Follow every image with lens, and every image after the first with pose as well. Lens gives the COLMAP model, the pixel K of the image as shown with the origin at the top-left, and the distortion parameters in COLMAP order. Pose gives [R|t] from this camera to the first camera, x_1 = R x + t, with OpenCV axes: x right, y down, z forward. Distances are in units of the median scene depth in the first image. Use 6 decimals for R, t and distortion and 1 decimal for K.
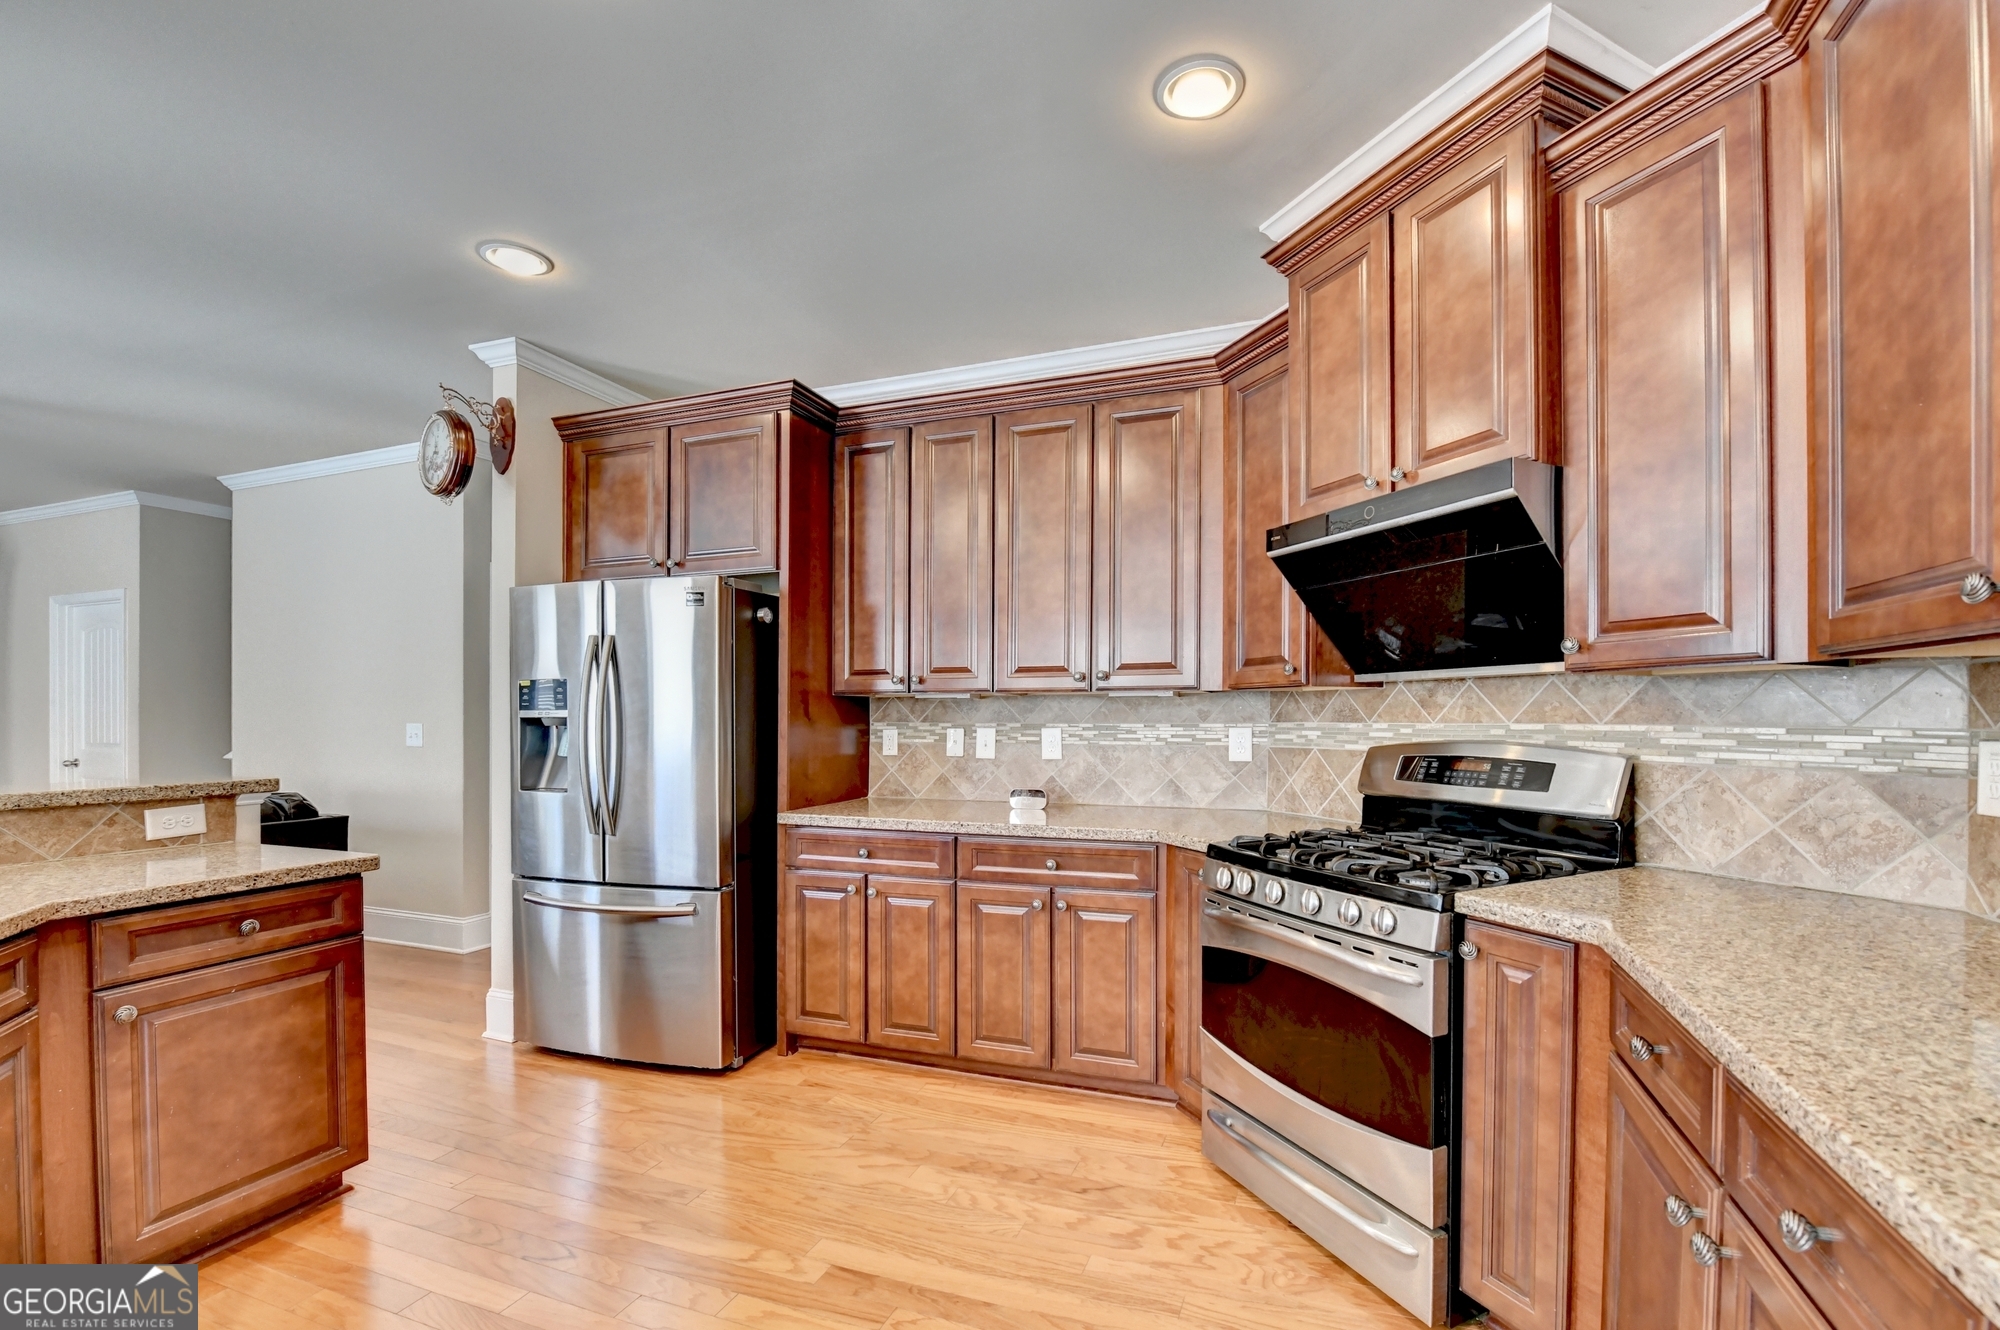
lens RADIAL K [[817.8, 0, 1034.1], [0, 817.8, 726.3], [0, 0, 1]] dist [-0.012565, -0.000404]
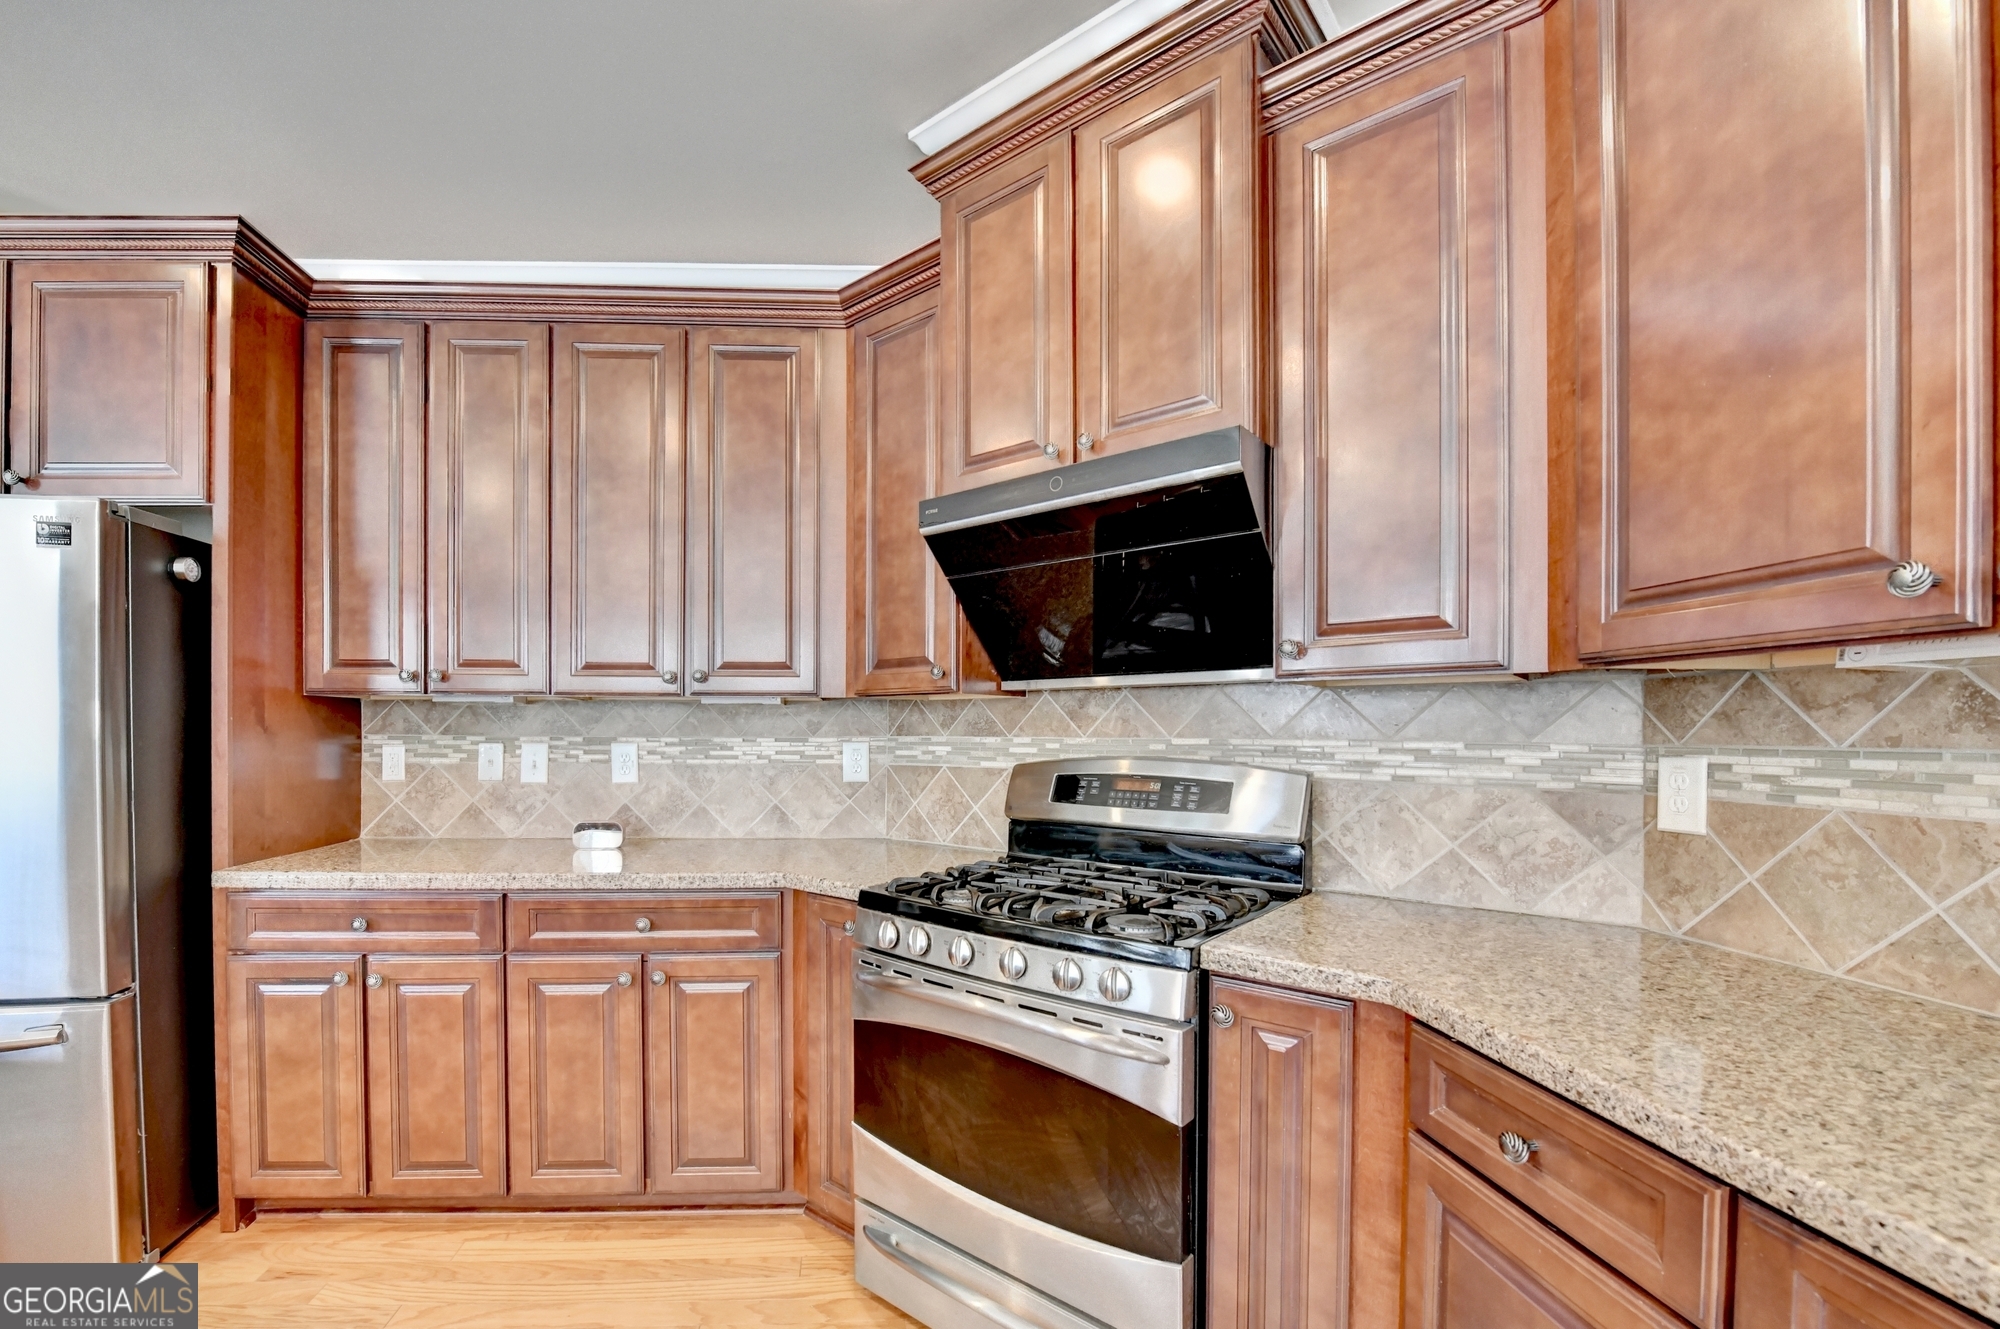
lens RADIAL K [[850.4, 0, 855.5], [0, 850.4, 753.0], [0, 0, 1]] dist [-0.020909, -0.000440]
pose [[0.940032, -0.004350, 0.341059, -0.061361], [-0.000769, 0.999889, 0.014873, -0.000393], [-0.341085, -0.014244, 0.939924, 0.203048]]
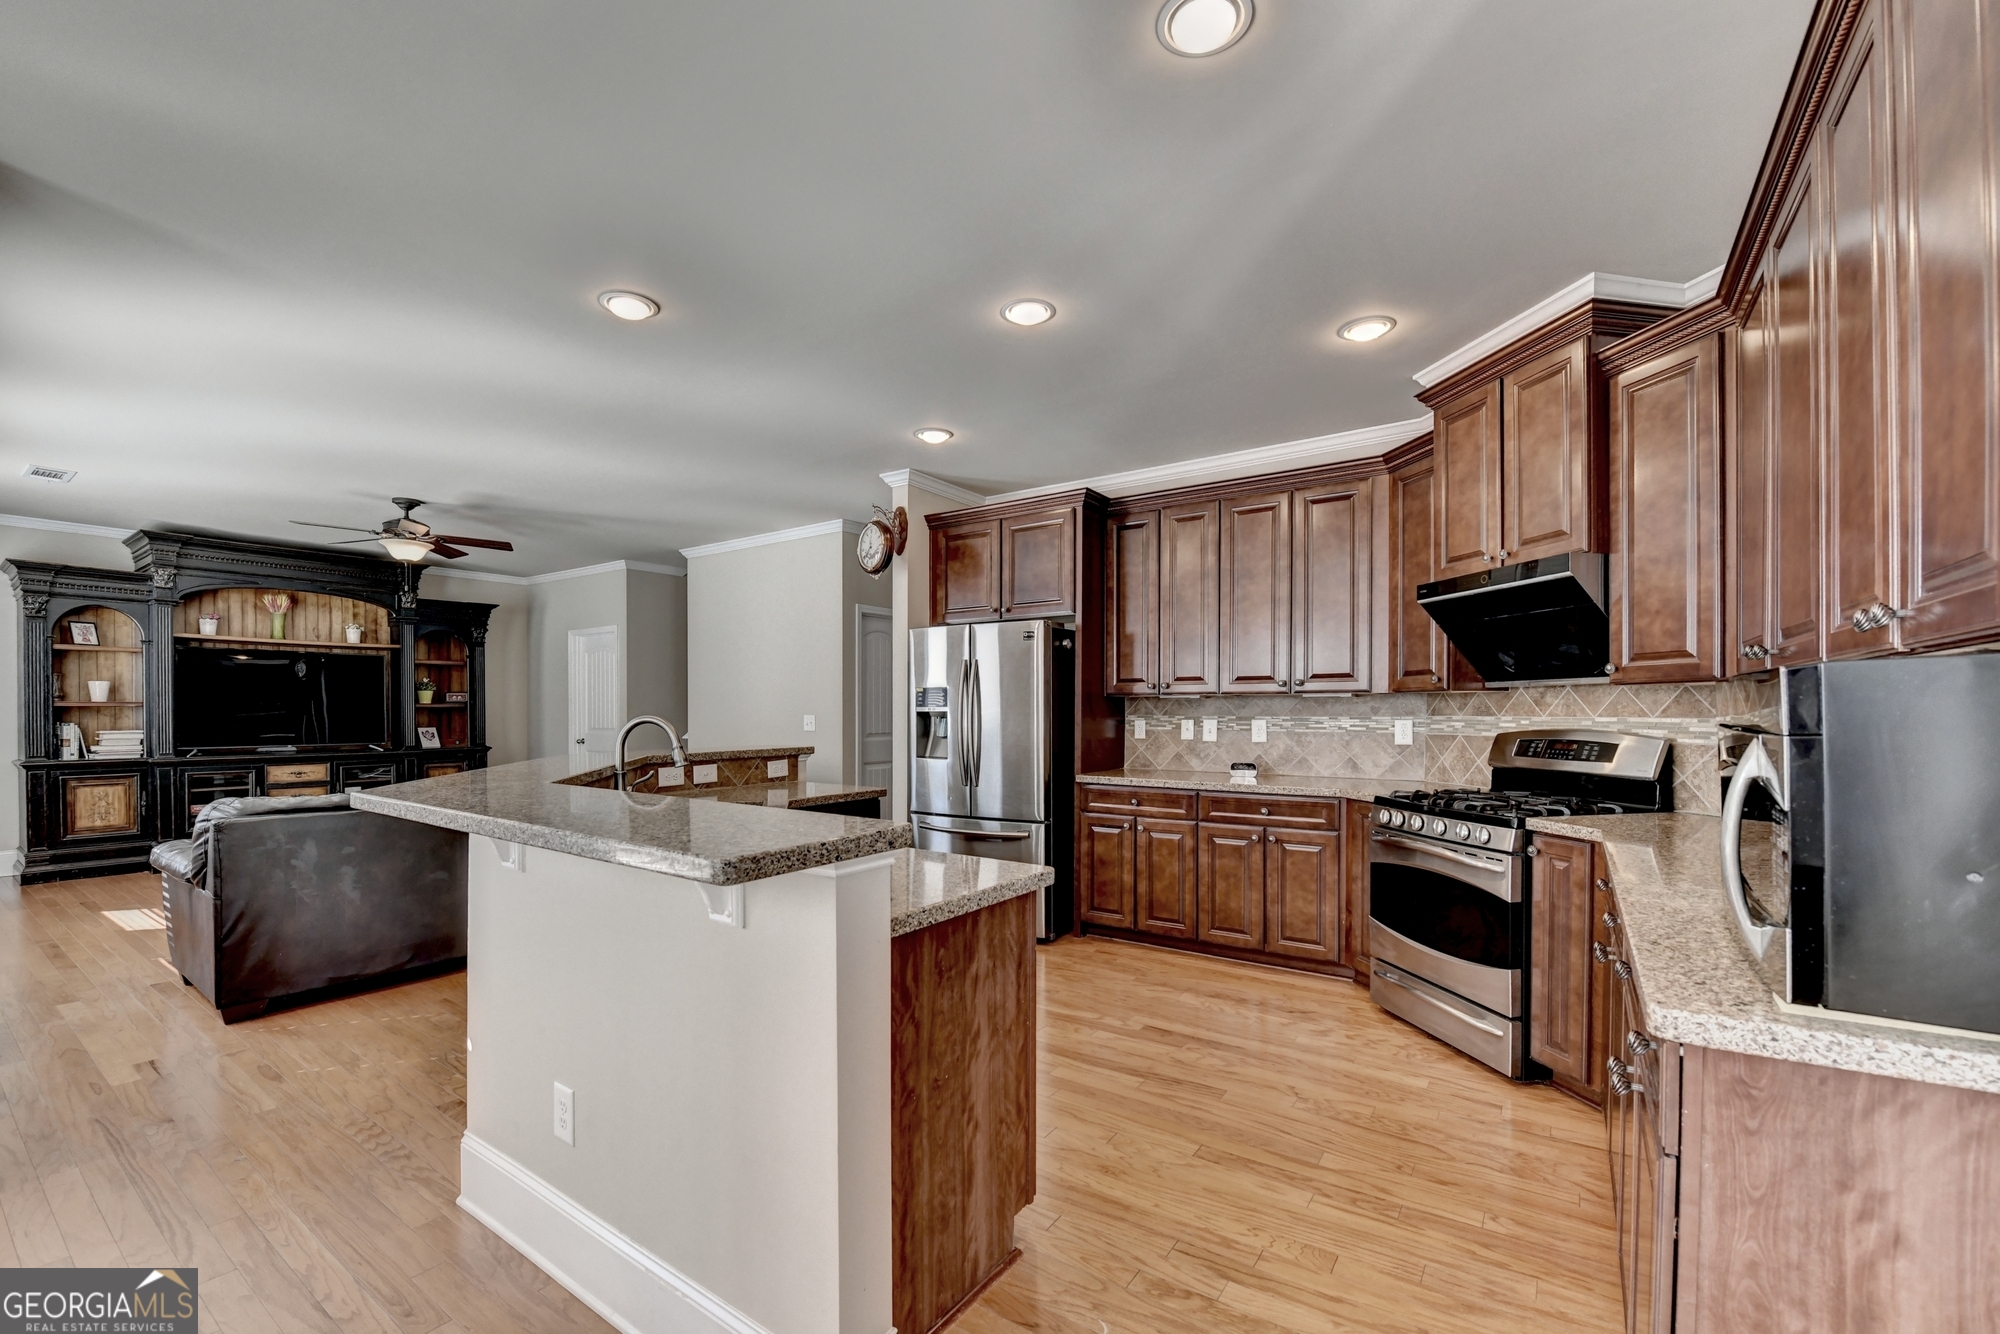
lens RADIAL K [[798.8, 0, 1051.9], [0, 798.8, 711.9], [0, 0, 1]] dist [-0.018419, 0.000054]
pose [[0.981082, 0.001737, -0.193585, -0.077914], [-0.003454, 0.999958, -0.008531, 0.002351], [0.193562, 0.009039, 0.981046, -0.495094]]
